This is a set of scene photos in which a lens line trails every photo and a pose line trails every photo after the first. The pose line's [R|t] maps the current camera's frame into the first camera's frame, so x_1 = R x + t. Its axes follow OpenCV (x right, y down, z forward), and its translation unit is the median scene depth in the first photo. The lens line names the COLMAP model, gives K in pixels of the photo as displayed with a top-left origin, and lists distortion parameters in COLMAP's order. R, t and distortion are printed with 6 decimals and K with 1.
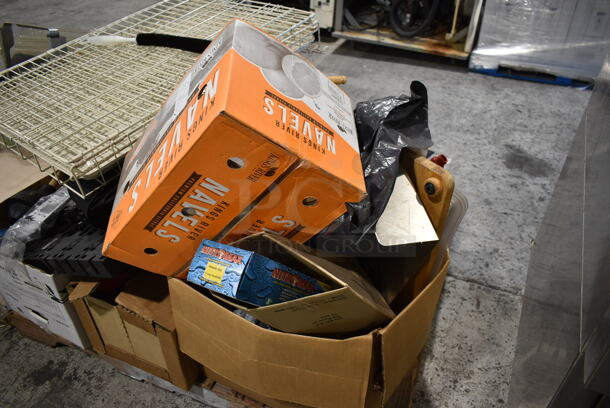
lens RADIAL K [[465.8, 0, 305.9], [0, 465.8, 202.1], [0, 0, 1]] dist [-0.028161, 0.021434]
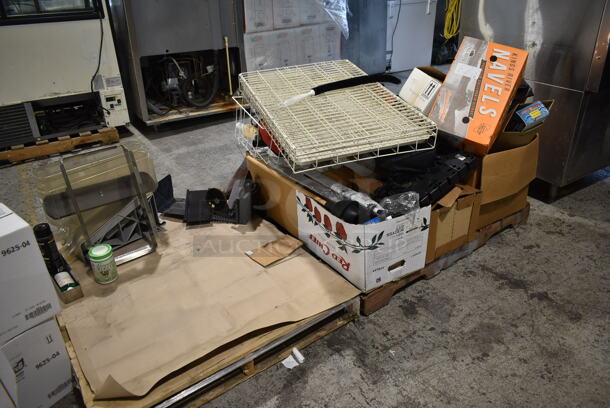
lens RADIAL K [[465.8, 0, 305.3], [0, 465.8, 202.0], [0, 0, 1]] dist [-0.028161, 0.021434]
pose [[0.540029, -0.404048, 0.738318, -1.531479], [0.538700, 0.839937, 0.065637, -0.154517], [-0.646661, 0.362286, 0.671251, 0.125094]]
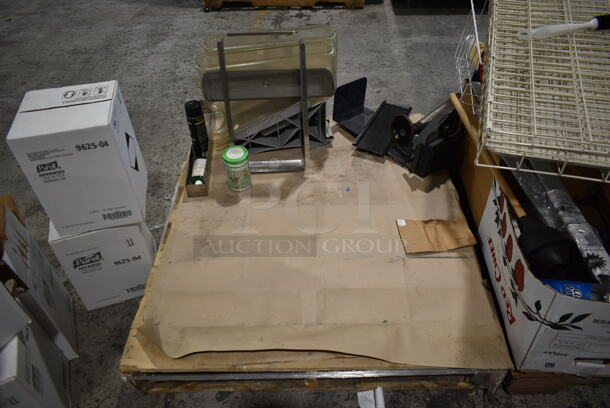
lens RADIAL K [[465.8, 0, 306.1], [0, 465.8, 203.5], [0, 0, 1]] dist [-0.028161, 0.021434]
pose [[0.933391, -0.256940, 0.250525, -1.085858], [0.235462, 0.965319, 0.112767, -0.236021], [-0.270811, -0.046267, 0.961520, 0.293777]]
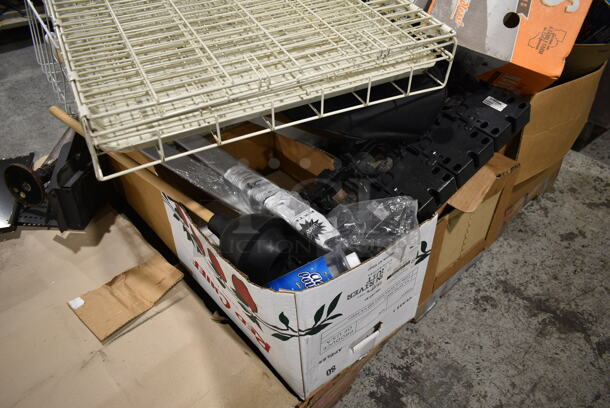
lens RADIAL K [[465.8, 0, 306.5], [0, 465.8, 201.3], [0, 0, 1]] dist [-0.028161, 0.021434]
pose [[0.425399, -0.571530, 0.701705, -0.890181], [0.557116, 0.776410, 0.294633, -0.158671], [-0.713202, 0.265595, 0.648693, 0.488682]]
